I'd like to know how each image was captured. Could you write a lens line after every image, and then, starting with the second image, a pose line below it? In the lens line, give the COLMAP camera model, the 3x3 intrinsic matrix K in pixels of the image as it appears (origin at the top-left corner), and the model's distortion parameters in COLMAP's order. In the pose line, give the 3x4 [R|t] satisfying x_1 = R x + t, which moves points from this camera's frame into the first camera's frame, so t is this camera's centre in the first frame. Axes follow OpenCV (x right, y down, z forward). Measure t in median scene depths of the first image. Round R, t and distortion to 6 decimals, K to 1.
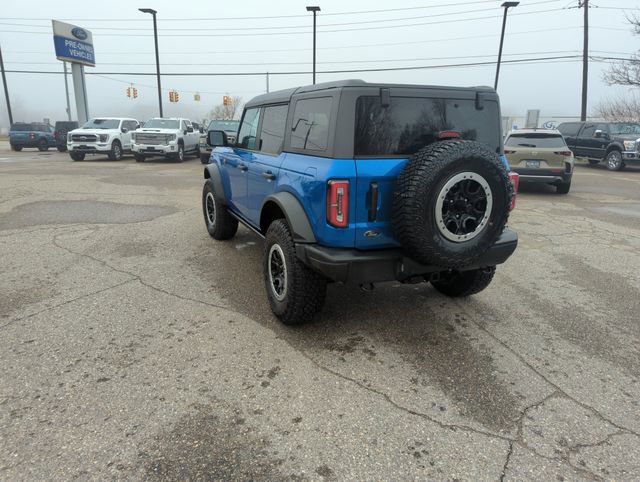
lens RADIAL K [[447.1, 0, 320.0], [0, 447.1, 241.0], [0, 0, 1]] dist [0.035890, -0.007870]
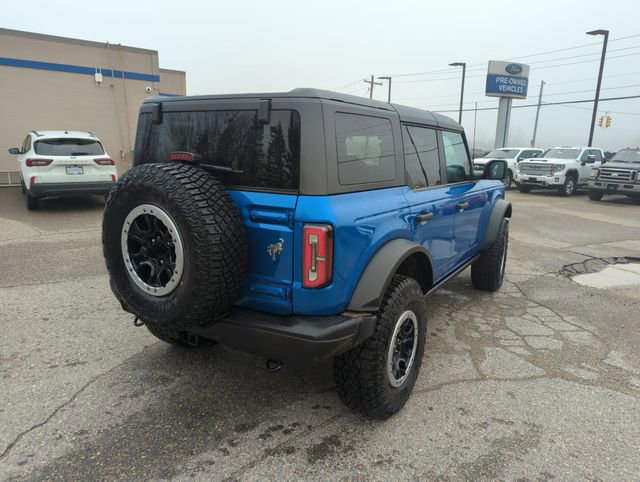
lens RADIAL K [[449.5, 0, 323.3], [0, 449.5, 247.1], [0, 0, 1]] dist [0.041111, -0.056430]
pose [[0.558554, 0.172611, -0.811309, 0.166311], [-0.215954, 0.974638, 0.058685, -0.028468], [0.800863, 0.142427, 0.581664, 0.119849]]
